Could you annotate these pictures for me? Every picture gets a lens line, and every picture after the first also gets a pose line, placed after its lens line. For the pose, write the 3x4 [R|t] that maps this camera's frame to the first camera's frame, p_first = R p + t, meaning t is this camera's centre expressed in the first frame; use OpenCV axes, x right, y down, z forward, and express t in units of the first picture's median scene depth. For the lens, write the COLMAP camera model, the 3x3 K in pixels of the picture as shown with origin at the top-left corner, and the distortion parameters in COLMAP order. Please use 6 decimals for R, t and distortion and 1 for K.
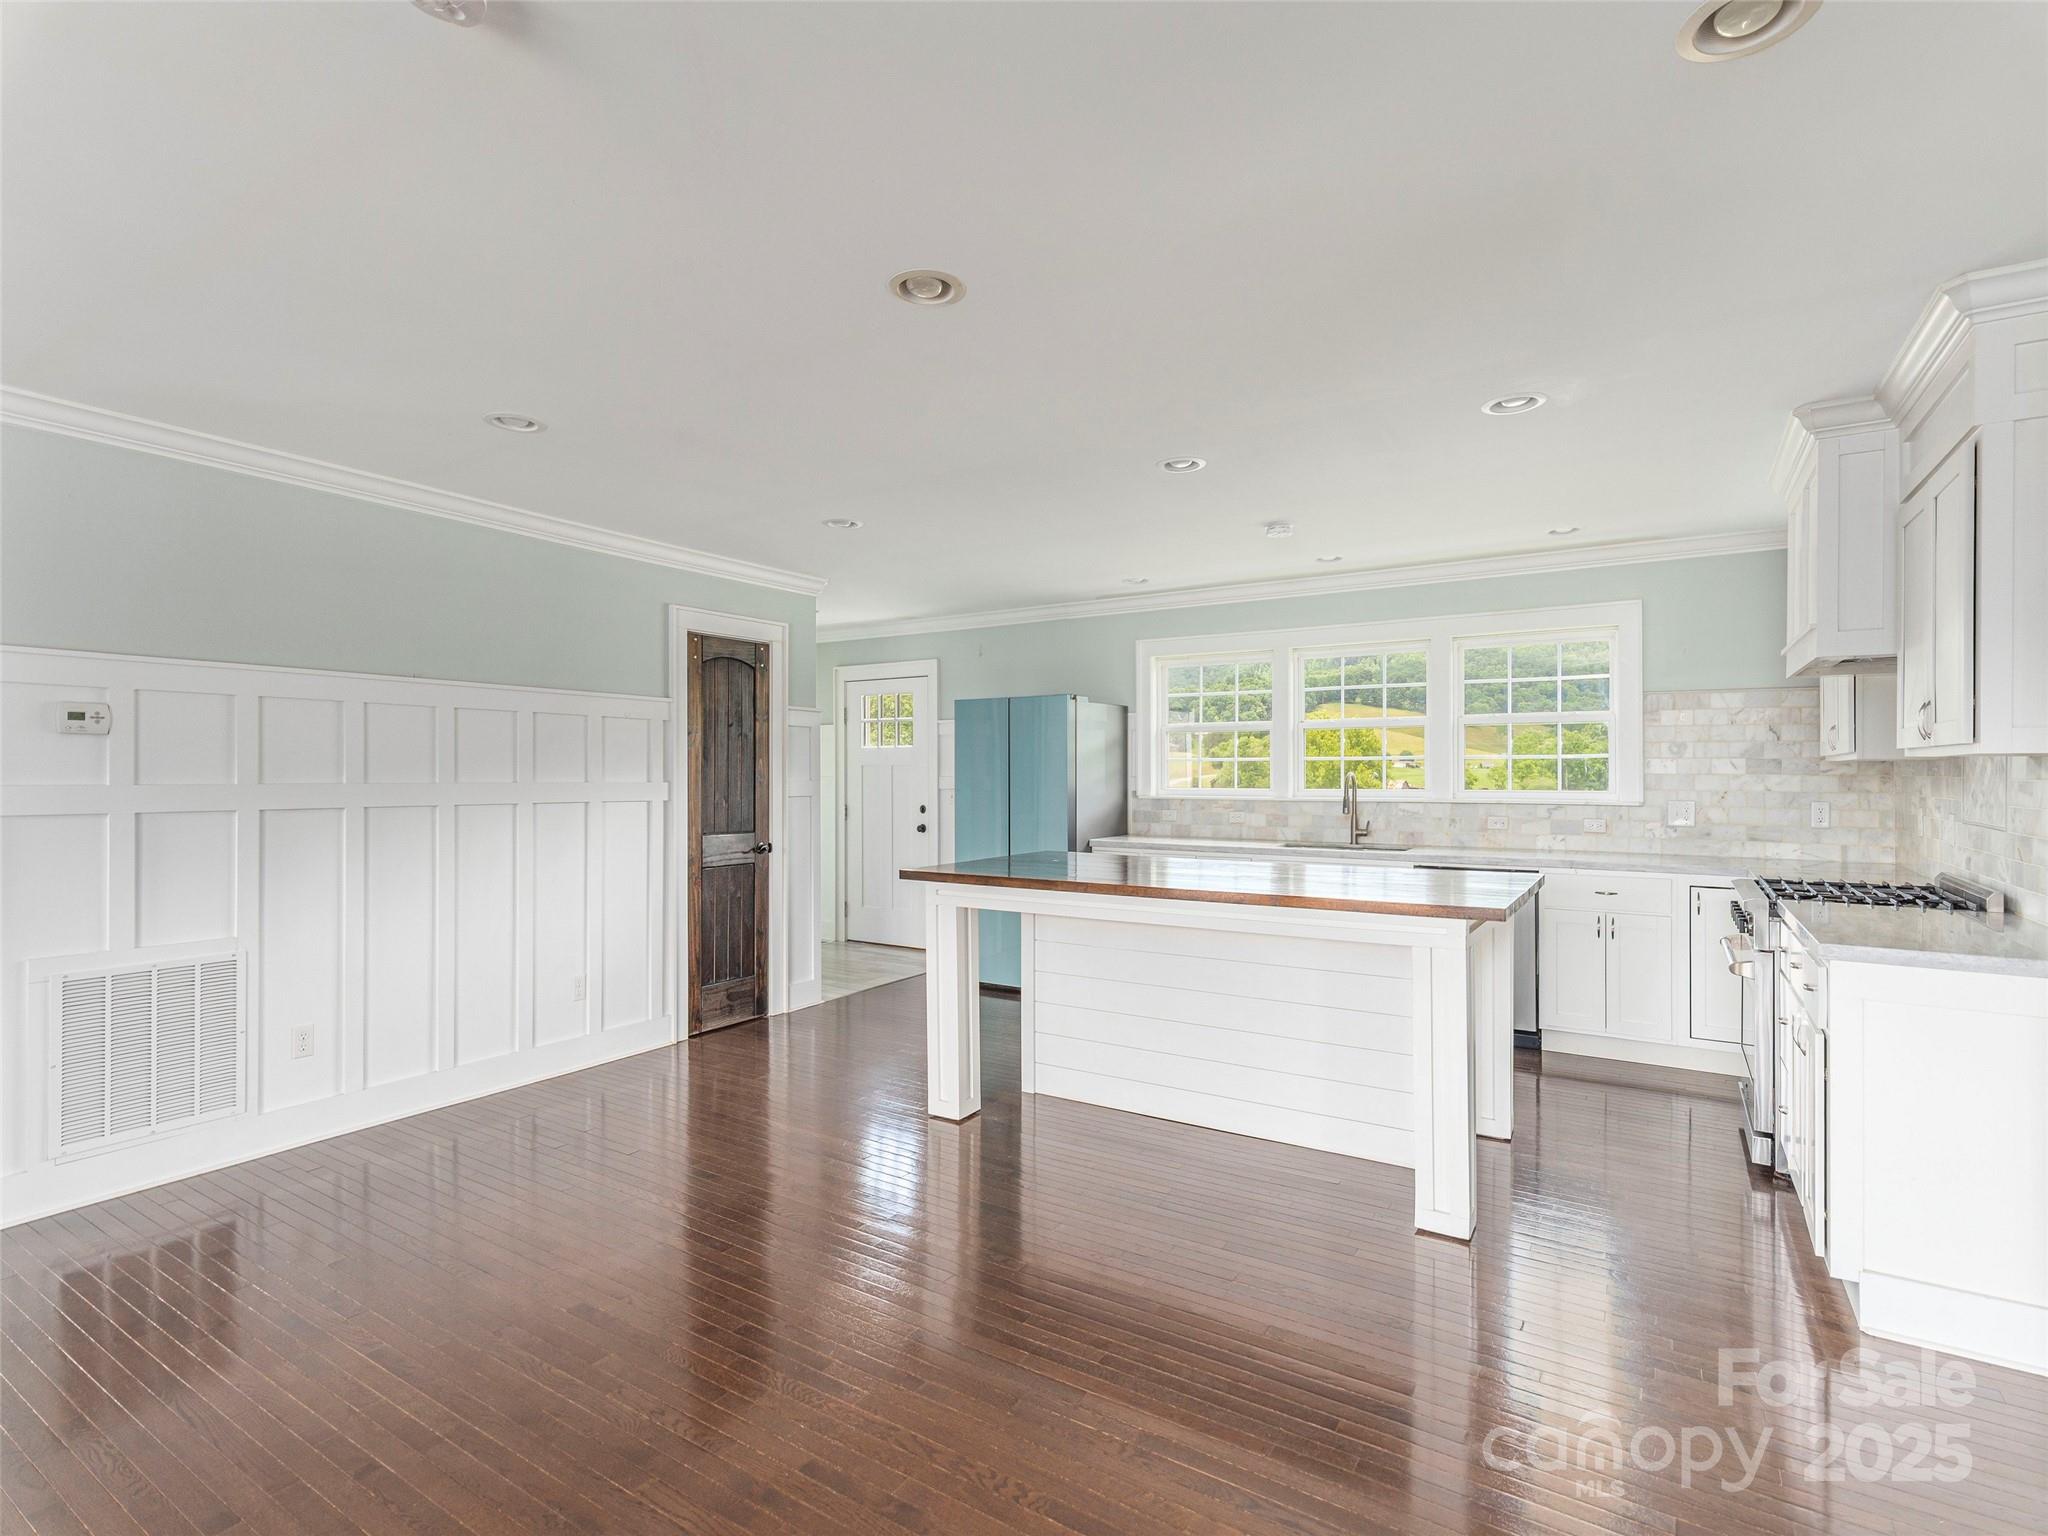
lens RADIAL K [[1006.4, 0, 1034.7], [0, 1006.4, 776.7], [0, 0, 1]] dist [0.009493, -0.002365]
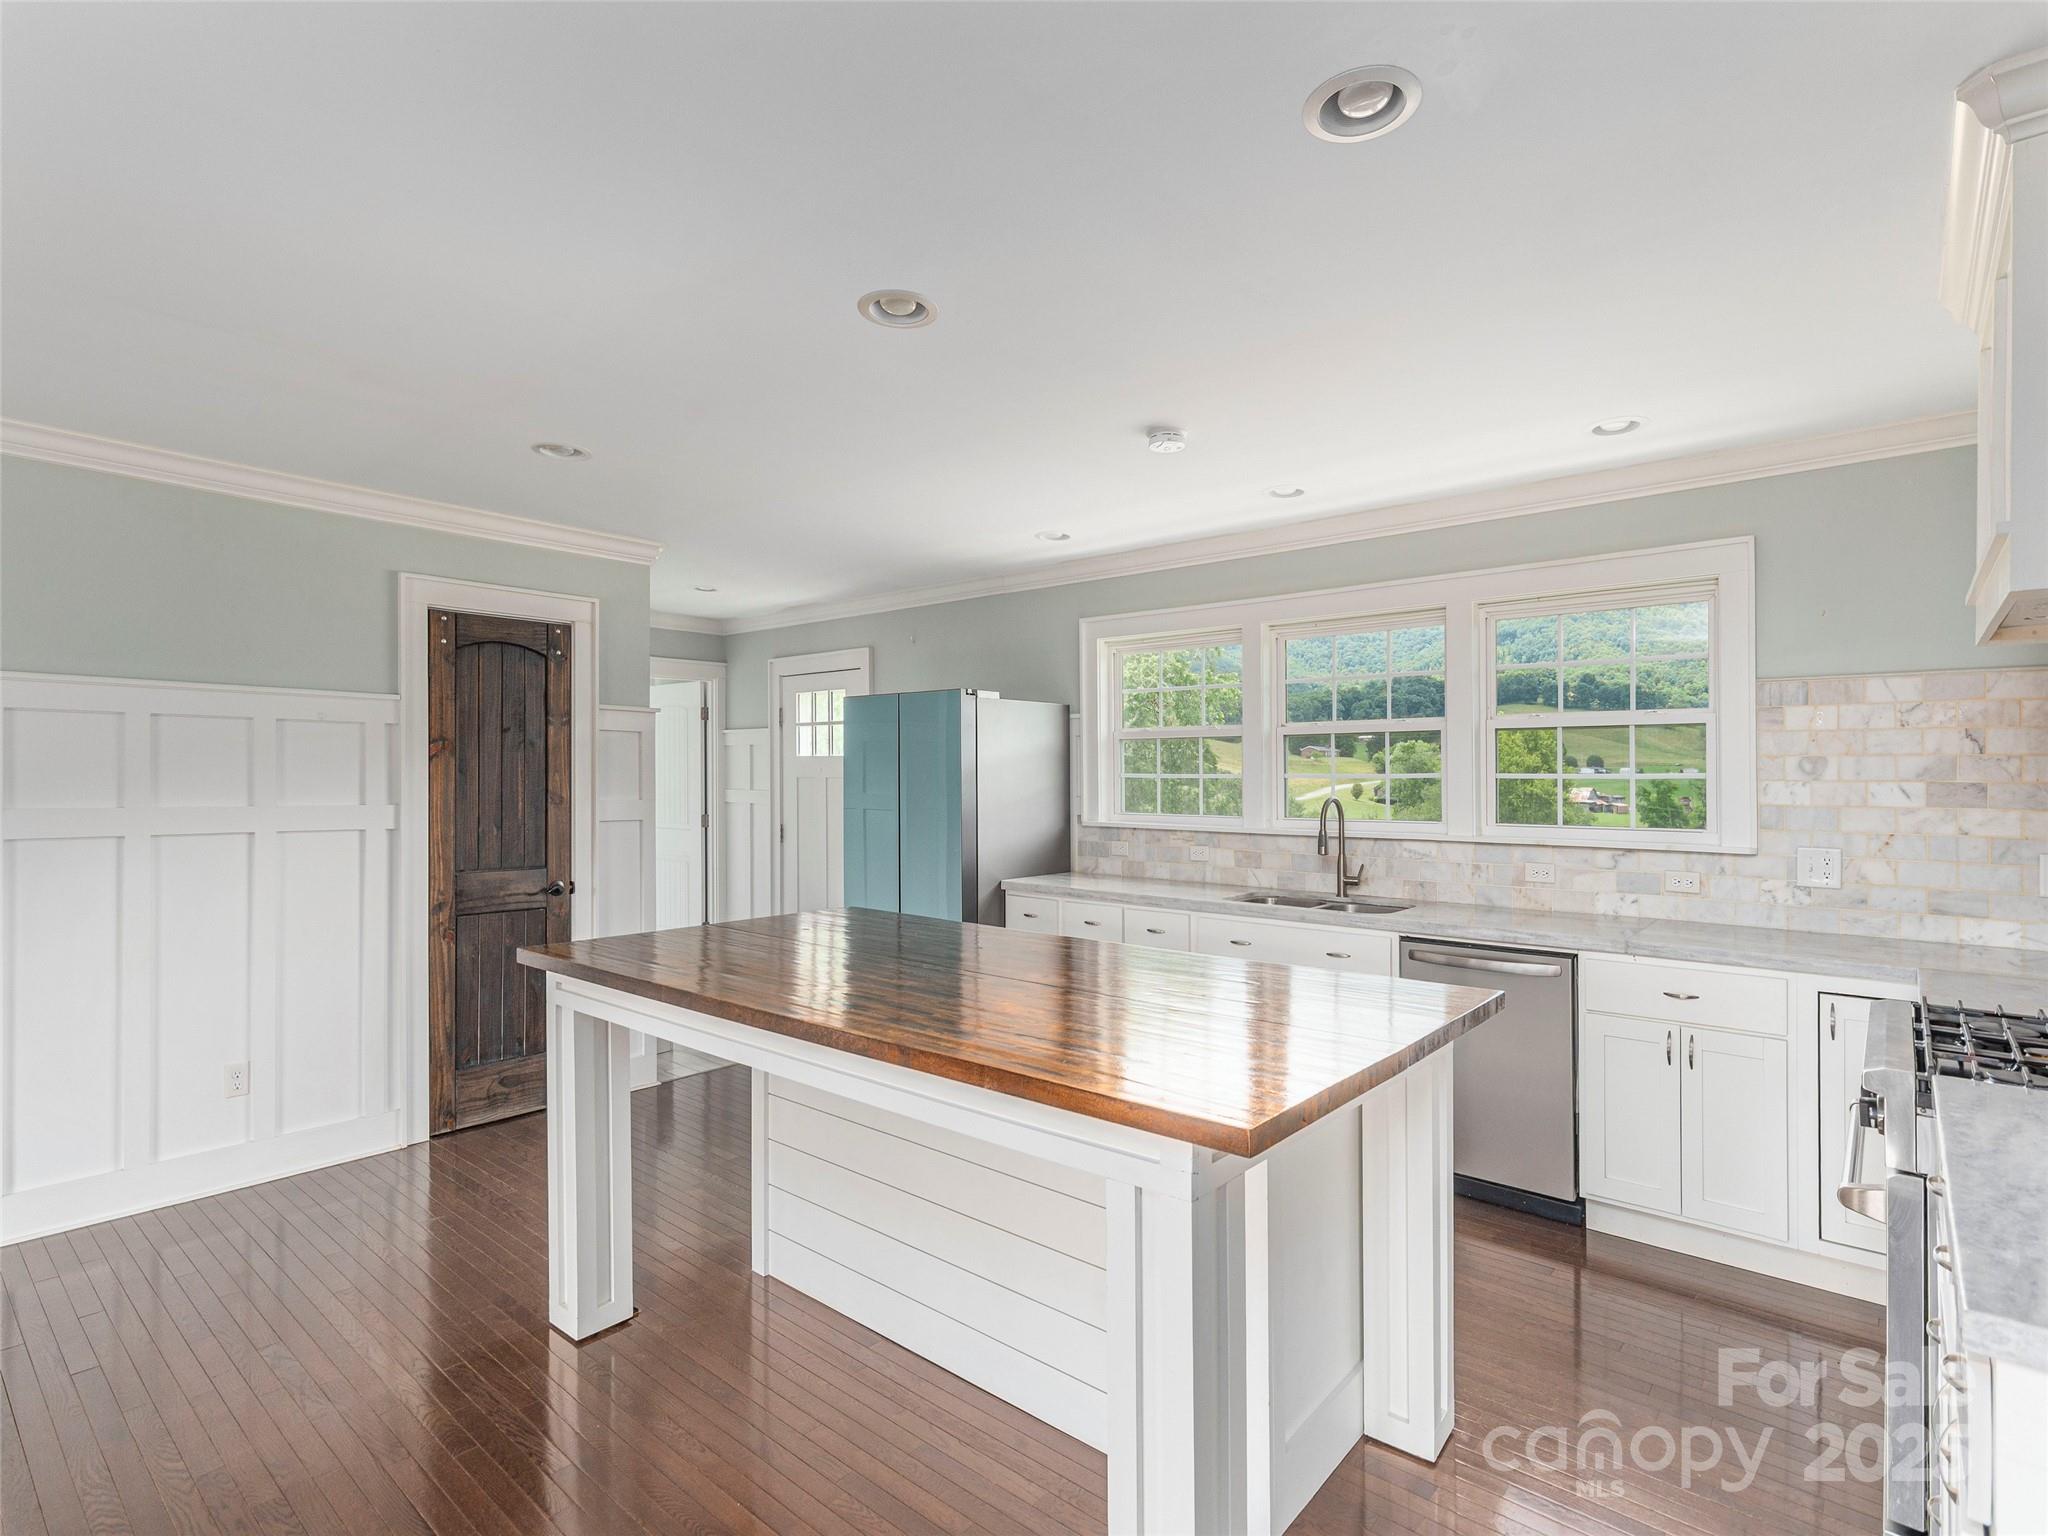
lens RADIAL K [[1006.4, 0, 1096.1], [0, 1006.4, 772.7], [0, 0, 1]] dist [0.009493, -0.002365]
pose [[0.993039, 0.003876, -0.117726, 0.247869], [-0.004822, 0.999958, -0.007753, -0.015145], [0.117691, 0.008267, 0.993016, 0.294830]]
